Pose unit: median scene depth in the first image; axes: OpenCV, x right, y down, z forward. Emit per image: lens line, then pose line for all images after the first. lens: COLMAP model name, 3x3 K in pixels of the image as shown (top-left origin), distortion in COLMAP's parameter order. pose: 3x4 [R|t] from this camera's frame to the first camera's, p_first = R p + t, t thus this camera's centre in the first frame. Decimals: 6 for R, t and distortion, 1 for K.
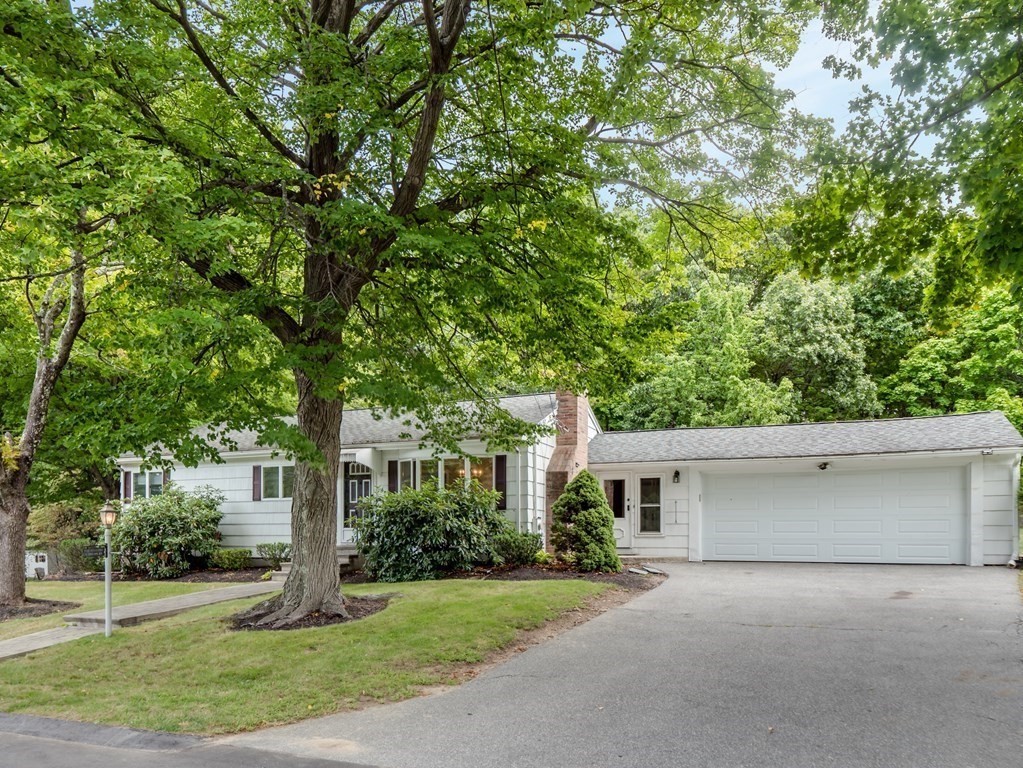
lens RADIAL K [[675.3, 0, 511.5], [0, 675.3, 384.0], [0, 0, 1]] dist [0.005691, -0.000400]
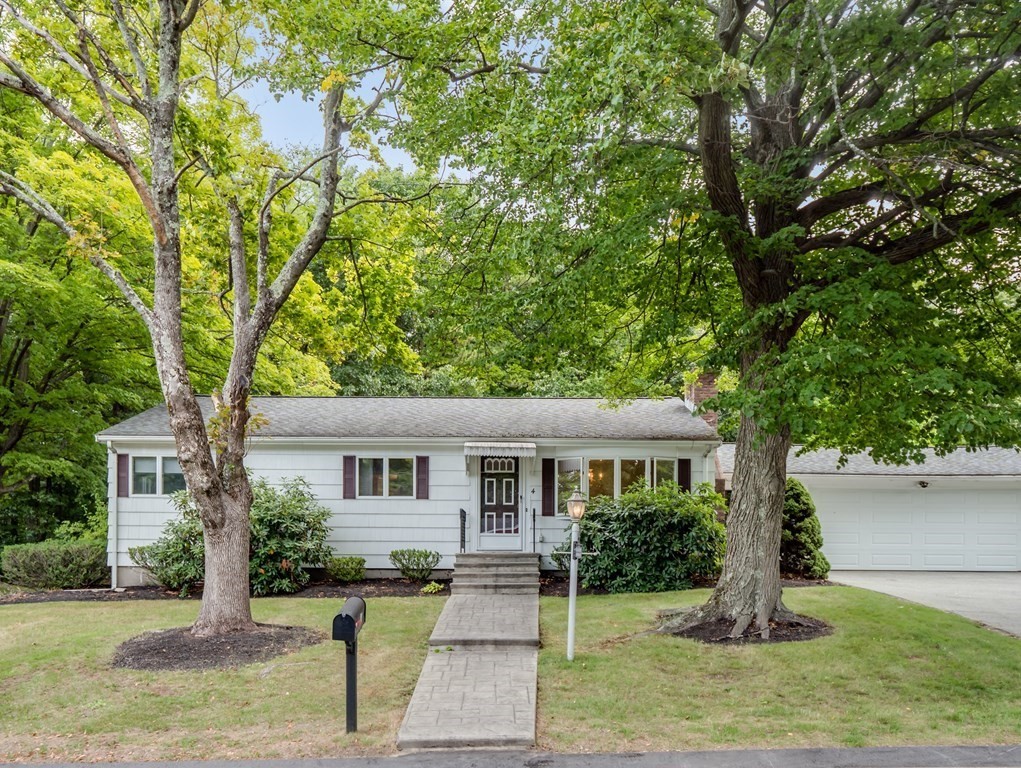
lens RADIAL K [[701.8, 0, 510.5], [0, 701.8, 384.0], [0, 0, 1]] dist [-0.005637, -0.001054]
pose [[0.926538, 0.094578, 0.364119, -0.593484], [-0.088163, 0.995517, -0.034239, 0.053827], [-0.365725, -0.000378, 0.930723, 0.162842]]
